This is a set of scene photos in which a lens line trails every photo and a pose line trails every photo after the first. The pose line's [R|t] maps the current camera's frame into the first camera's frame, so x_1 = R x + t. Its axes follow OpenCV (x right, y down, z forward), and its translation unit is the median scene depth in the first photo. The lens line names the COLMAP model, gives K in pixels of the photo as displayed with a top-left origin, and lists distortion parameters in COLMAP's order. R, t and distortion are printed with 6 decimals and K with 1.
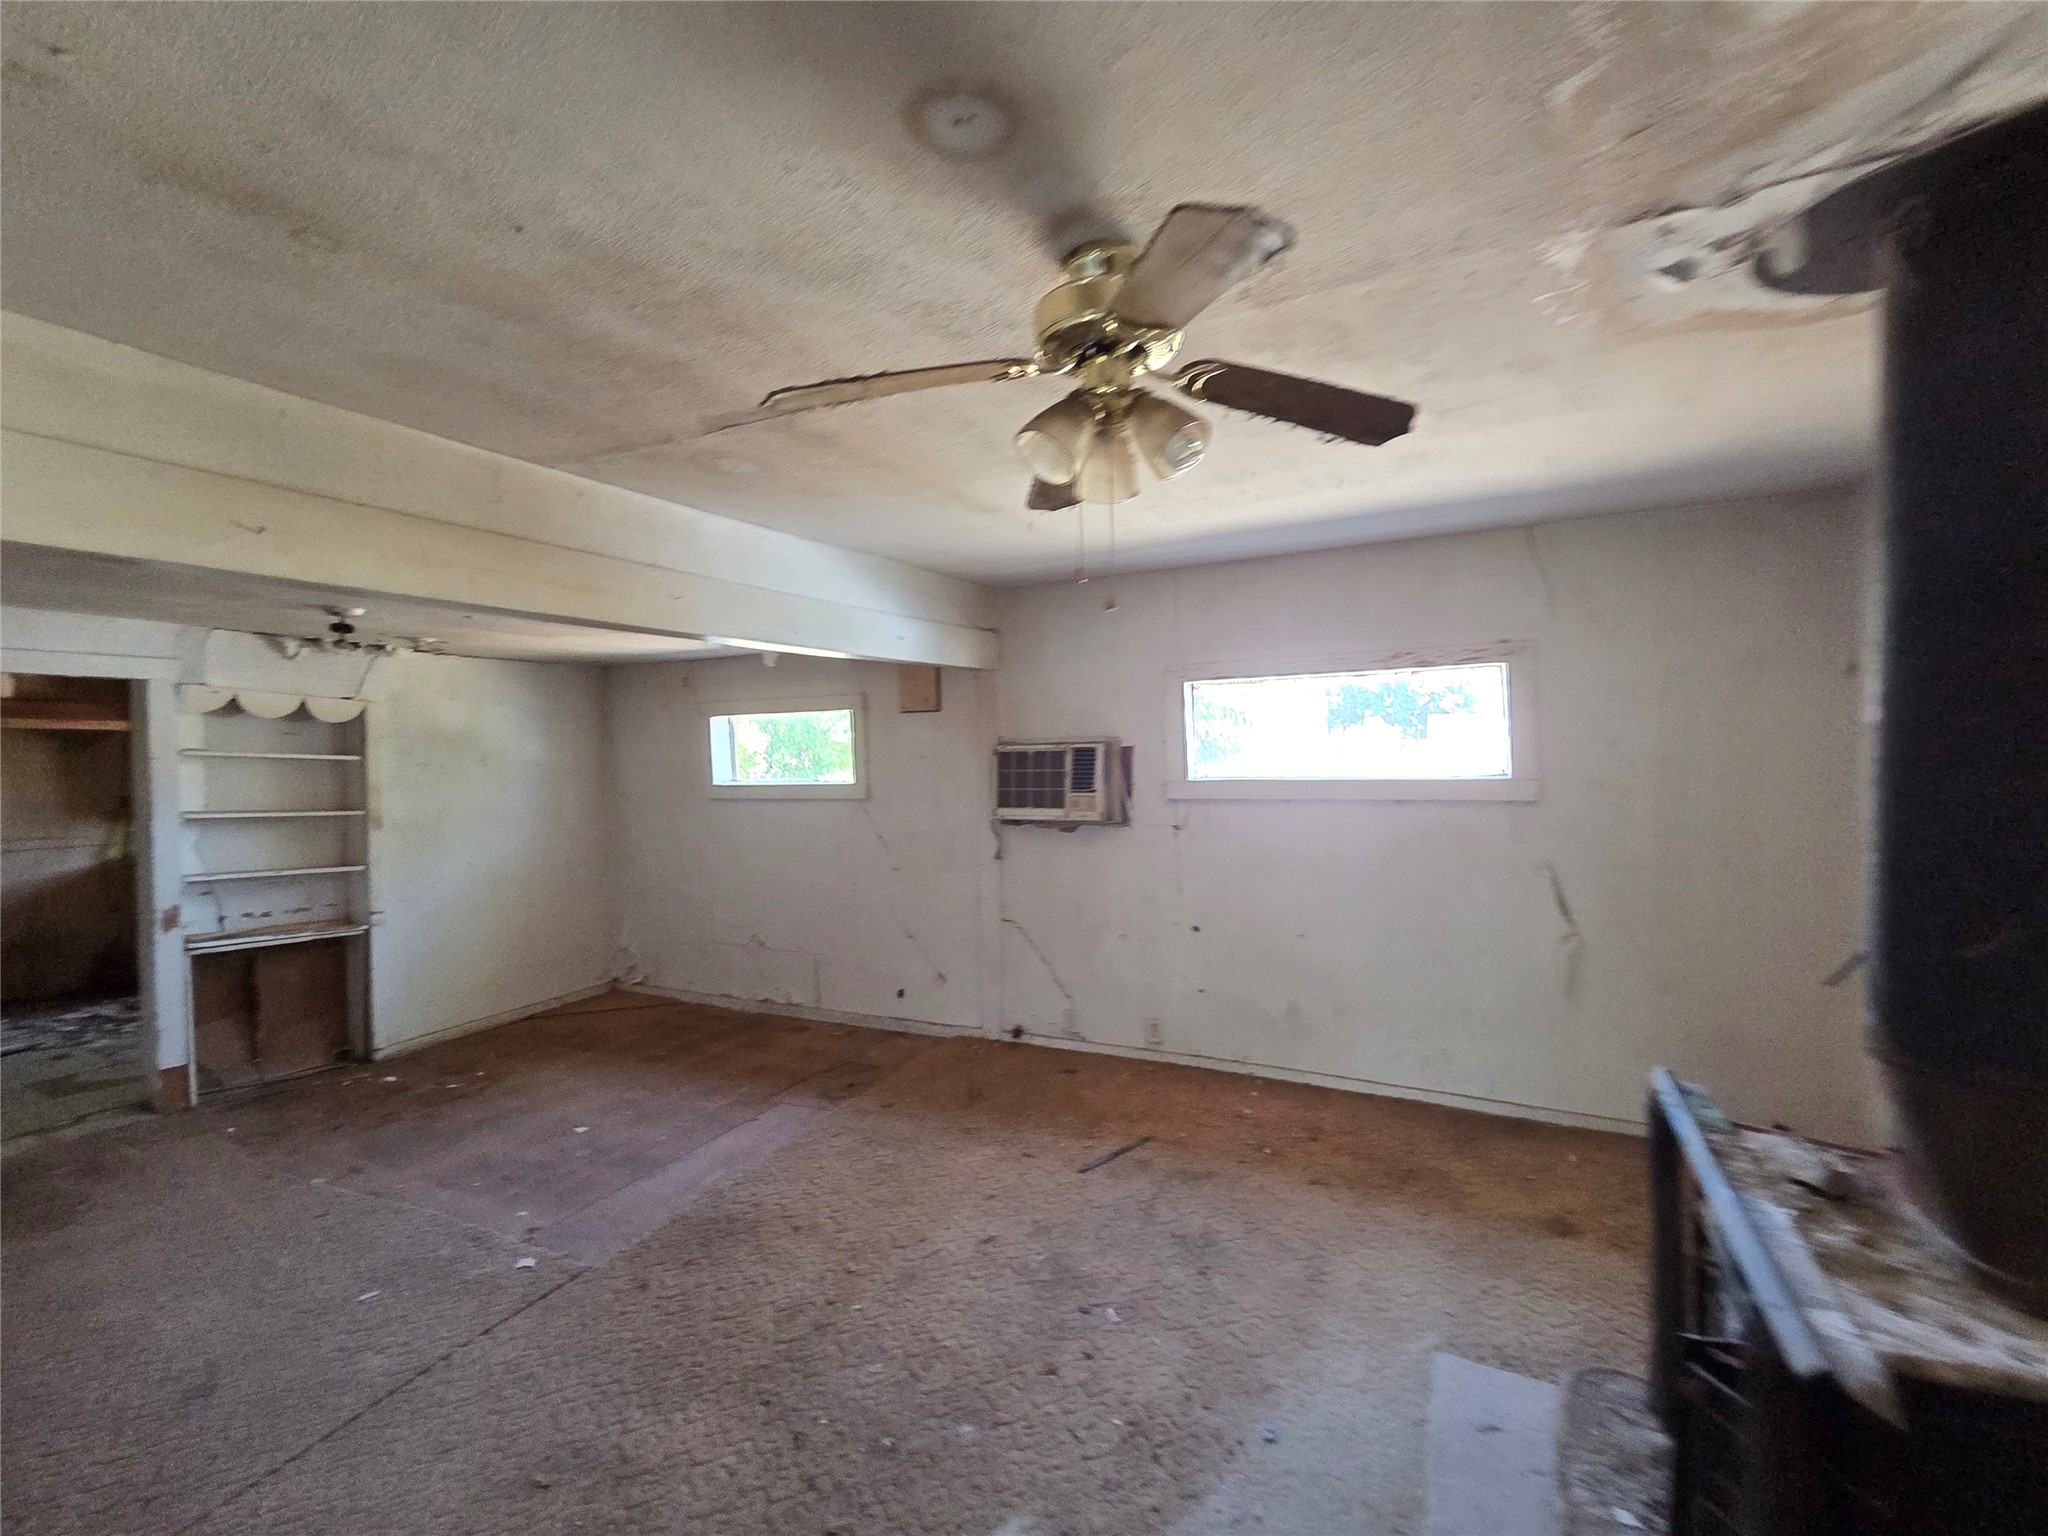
lens RADIAL K [[845.9, 0, 1049.8], [0, 845.9, 769.5], [0, 0, 1]] dist [0.011300, 0.000244]
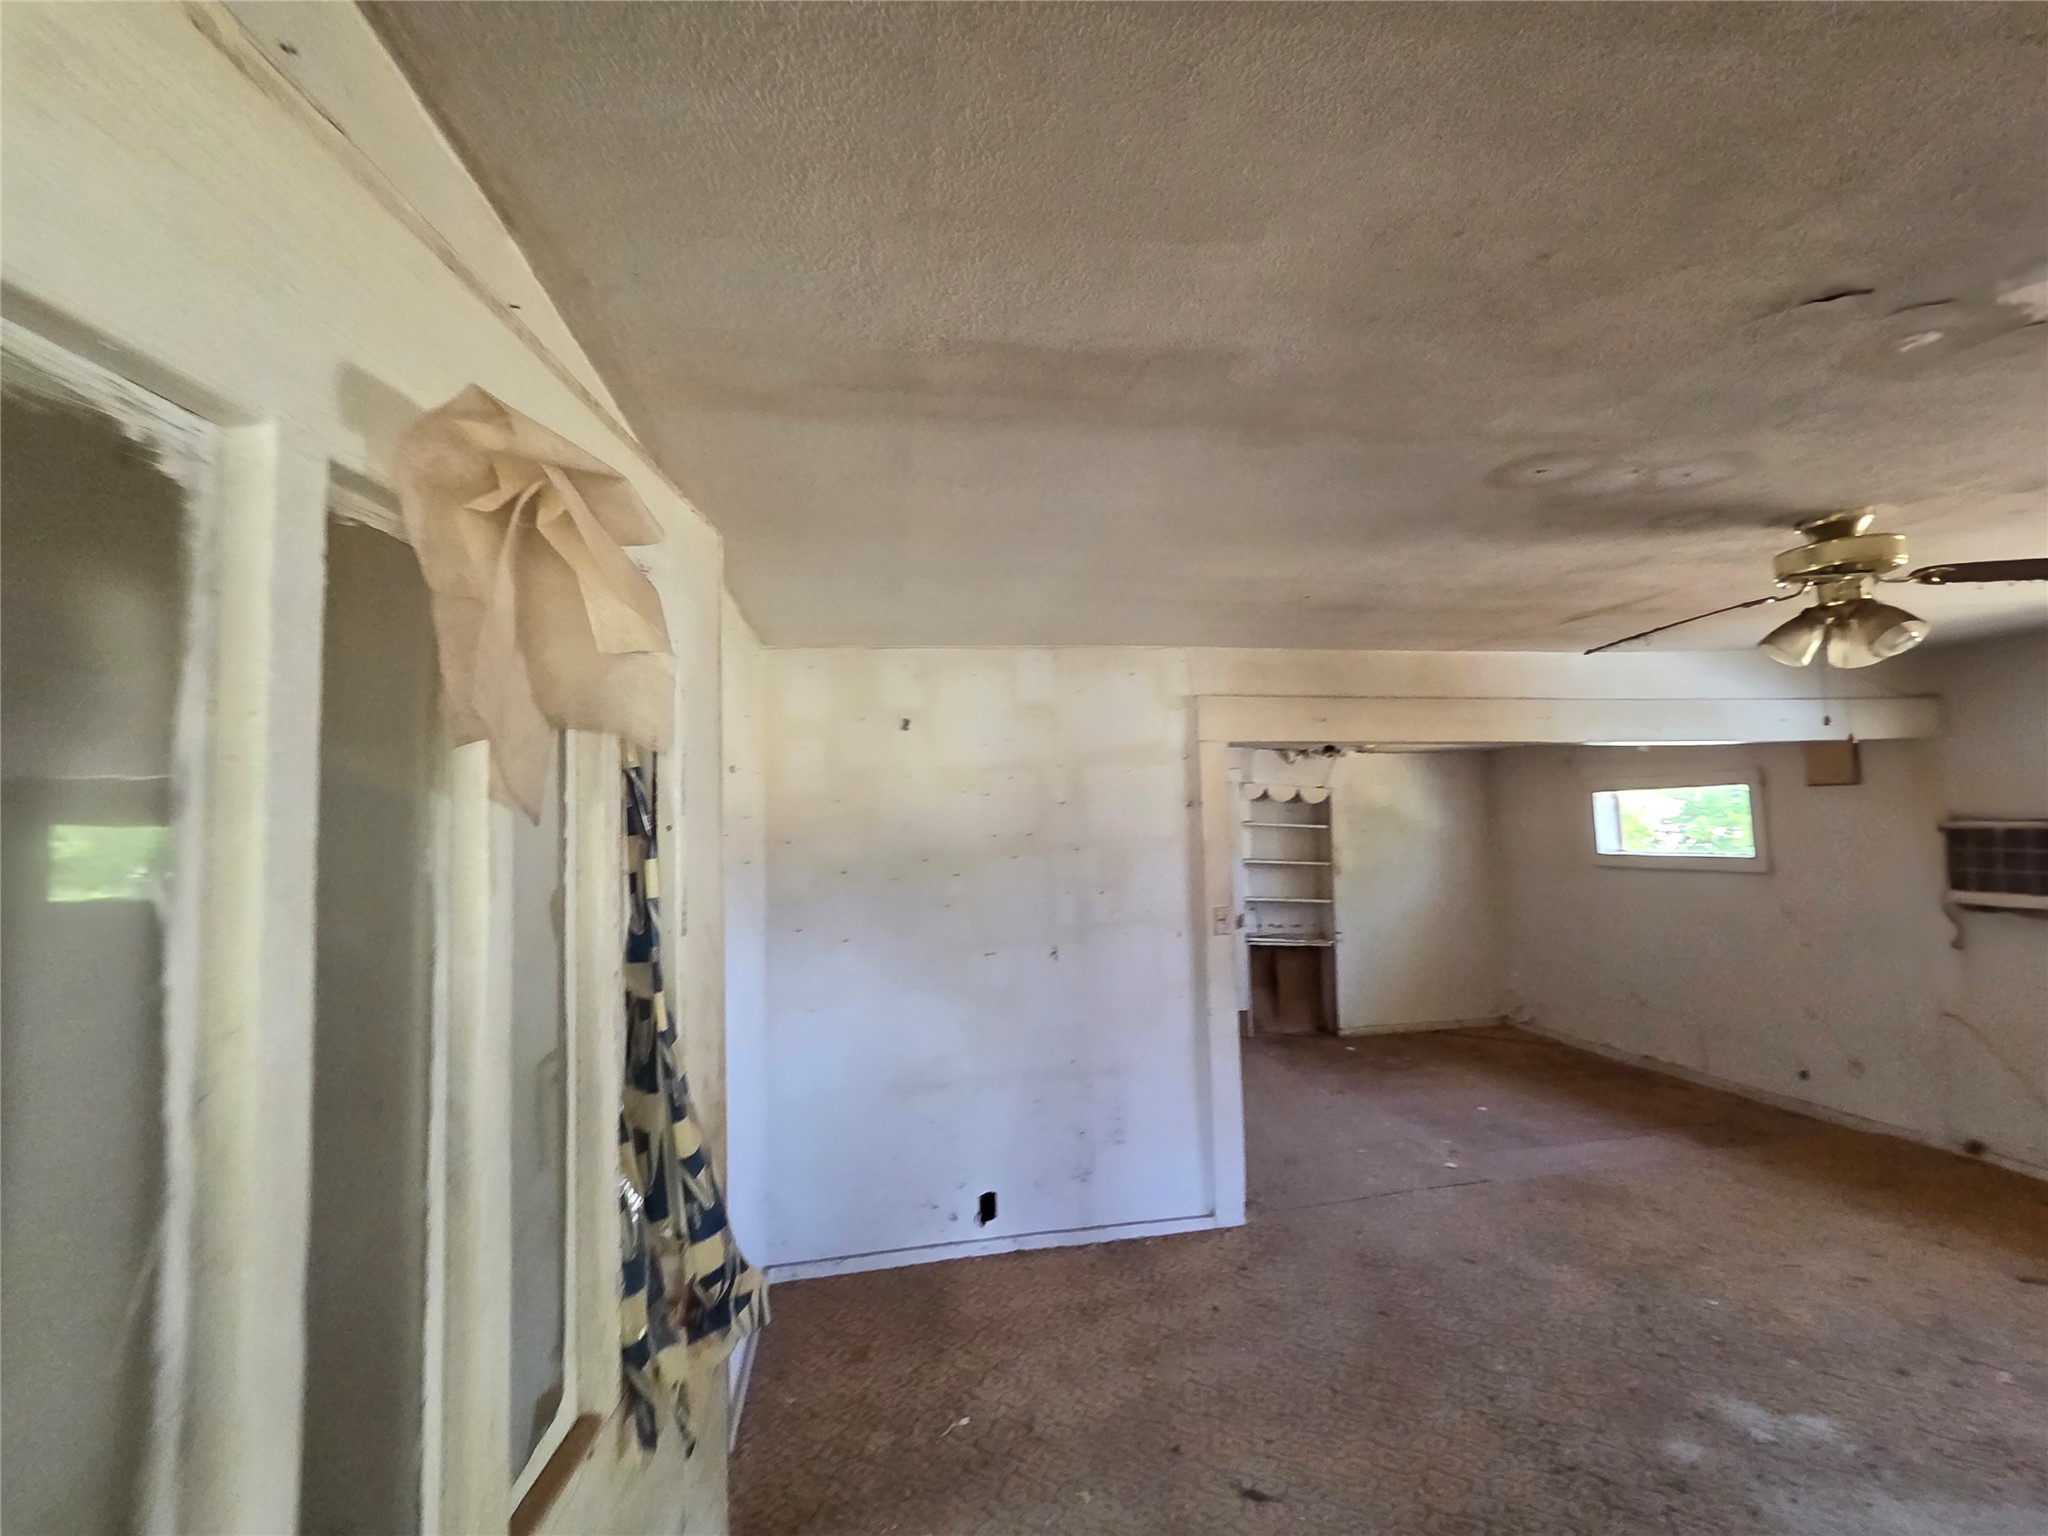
lens RADIAL K [[845.9, 0, 1049.8], [0, 845.9, 769.5], [0, 0, 1]] dist [0.011300, 0.000244]
pose [[0.573473, -0.049998, -0.817697, 0.143524], [-0.012135, 0.997508, -0.069503, -0.005437], [0.819134, 0.049780, 0.571438, -0.278327]]
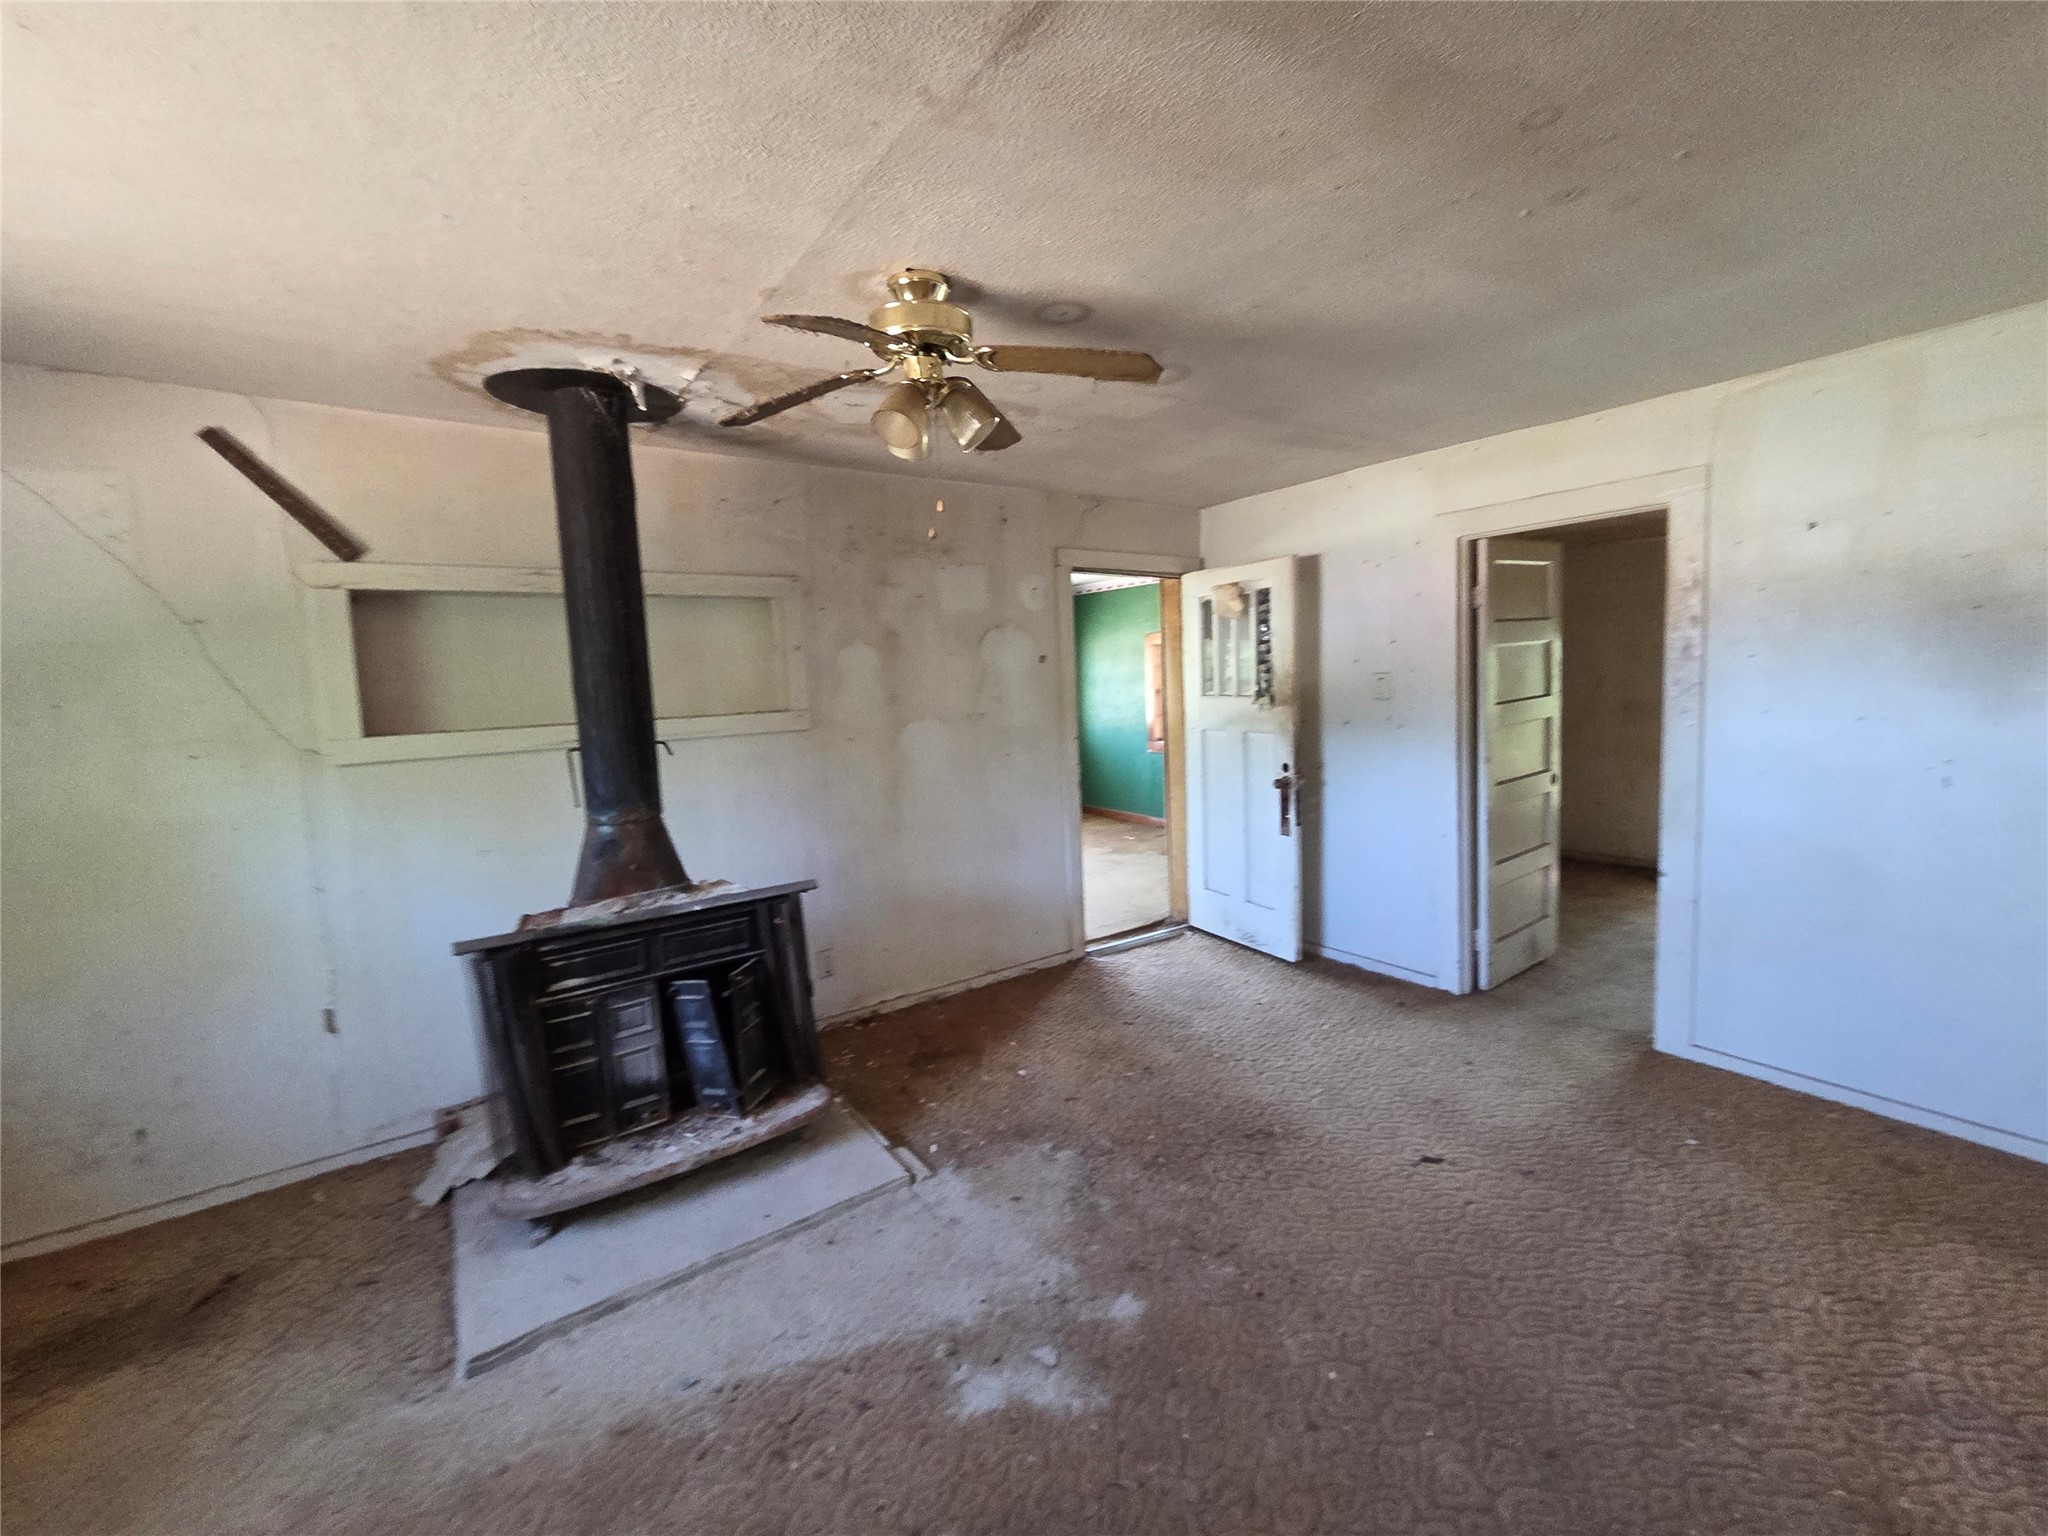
lens RADIAL K [[845.9, 0, 1049.8], [0, 845.9, 769.5], [0, 0, 1]] dist [0.011300, 0.000244]
pose [[-0.882351, 0.002511, 0.470585, -0.192742], [0.079965, 0.986243, 0.144672, 0.002546], [-0.463747, 0.165282, -0.870414, 0.553453]]
